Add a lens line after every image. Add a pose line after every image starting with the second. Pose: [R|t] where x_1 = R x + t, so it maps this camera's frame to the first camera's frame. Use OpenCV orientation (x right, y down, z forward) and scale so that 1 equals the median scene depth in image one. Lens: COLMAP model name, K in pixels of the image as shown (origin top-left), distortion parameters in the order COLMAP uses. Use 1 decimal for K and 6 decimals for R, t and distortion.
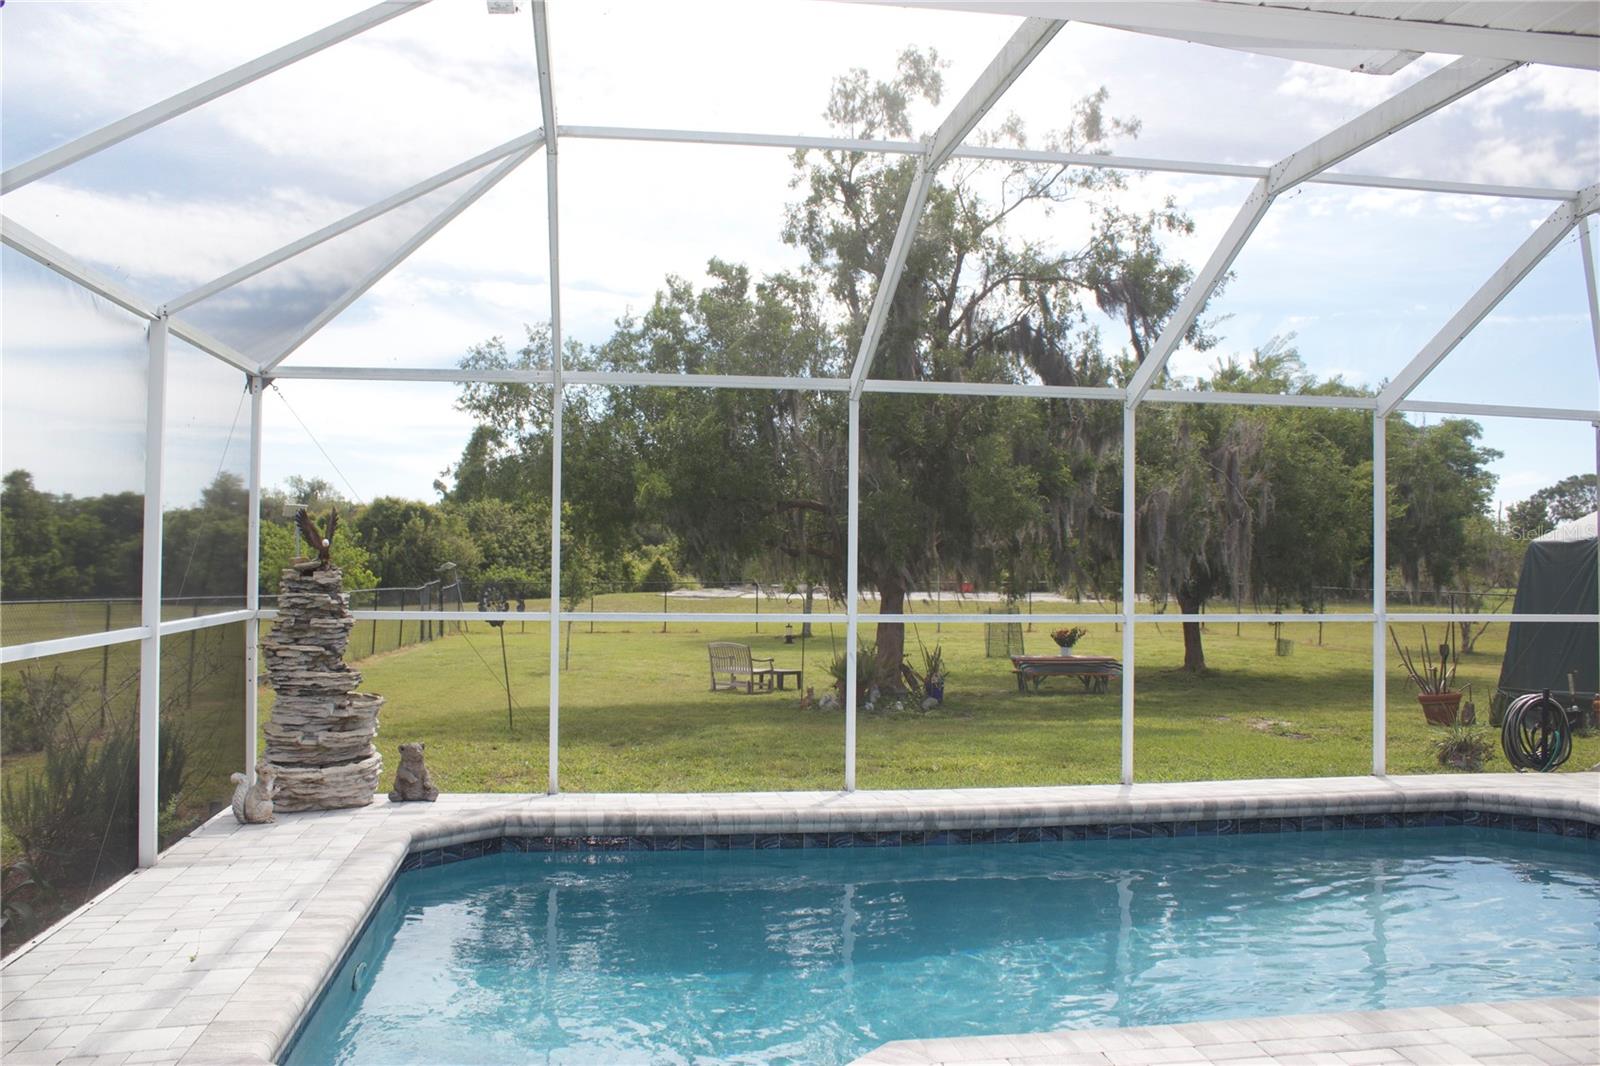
lens RADIAL K [[1307.4, 0, 782.5], [0, 1307.4, 529.9], [0, 0, 1]] dist [-0.150921, 0.151129]
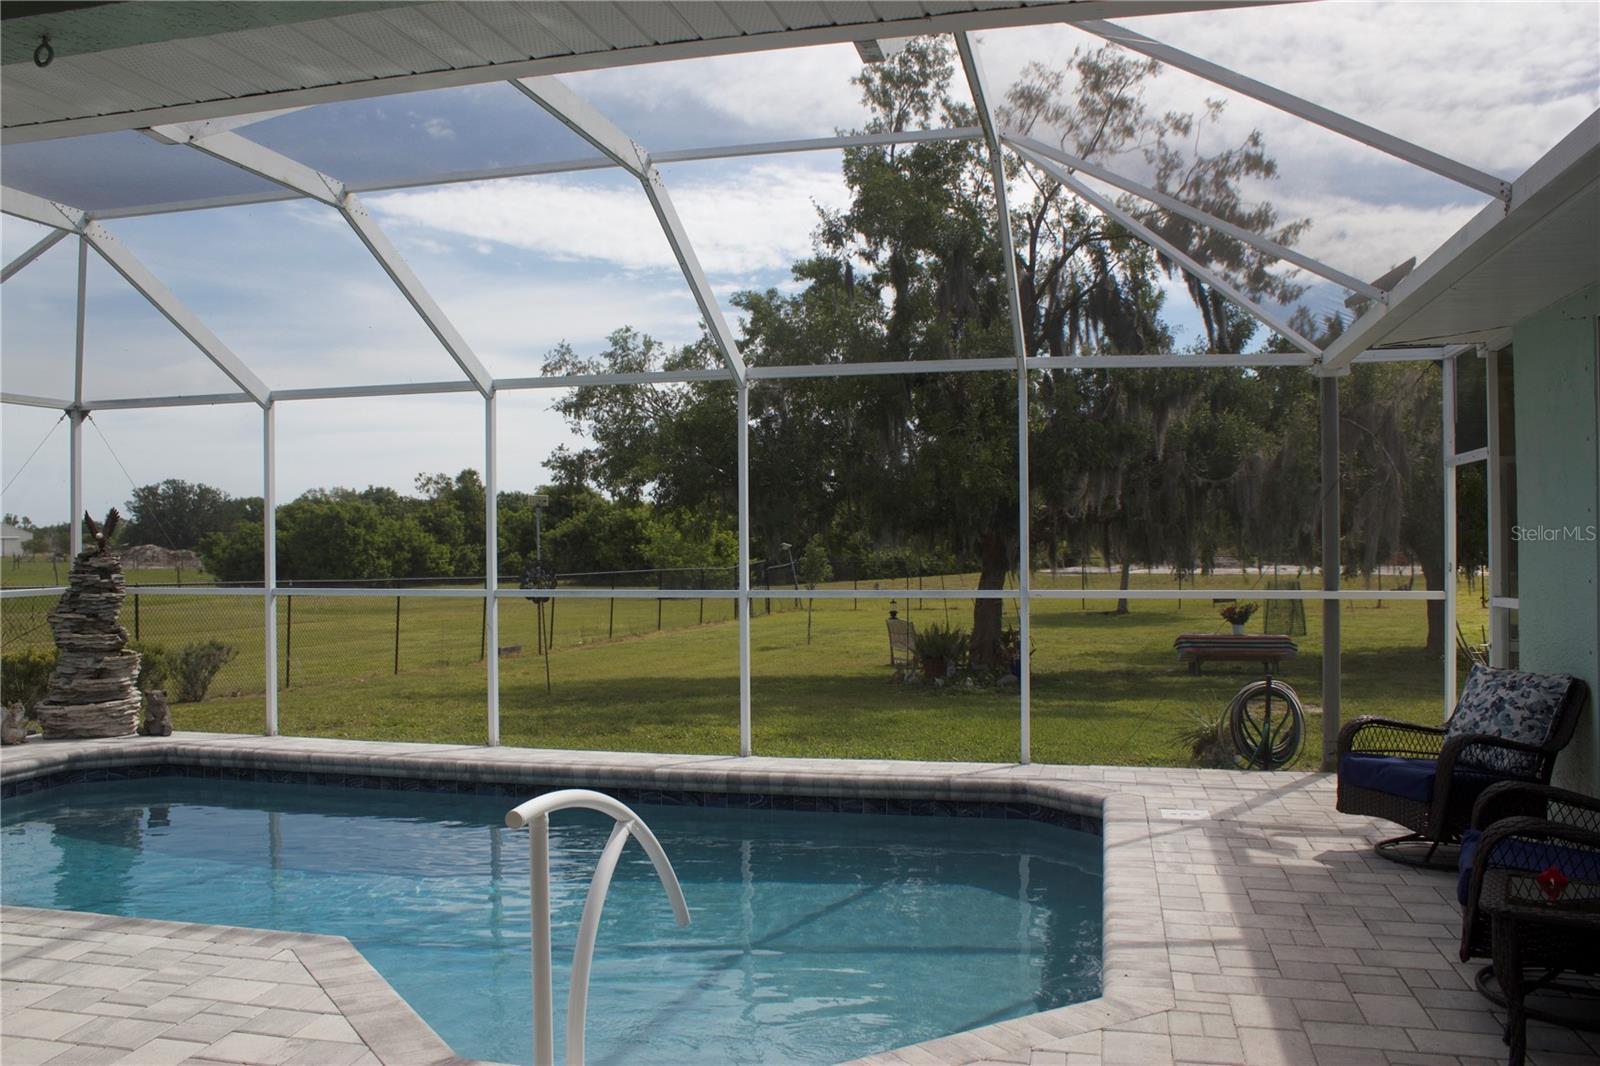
lens RADIAL K [[1307.4, 0, 782.5], [0, 1307.4, 529.9], [0, 0, 1]] dist [-0.150921, 0.151129]
pose [[0.927862, -0.018944, -0.372441, 0.730322], [0.025451, 0.999597, 0.012563, 0.005278], [0.372053, -0.021135, 0.927971, 0.057585]]
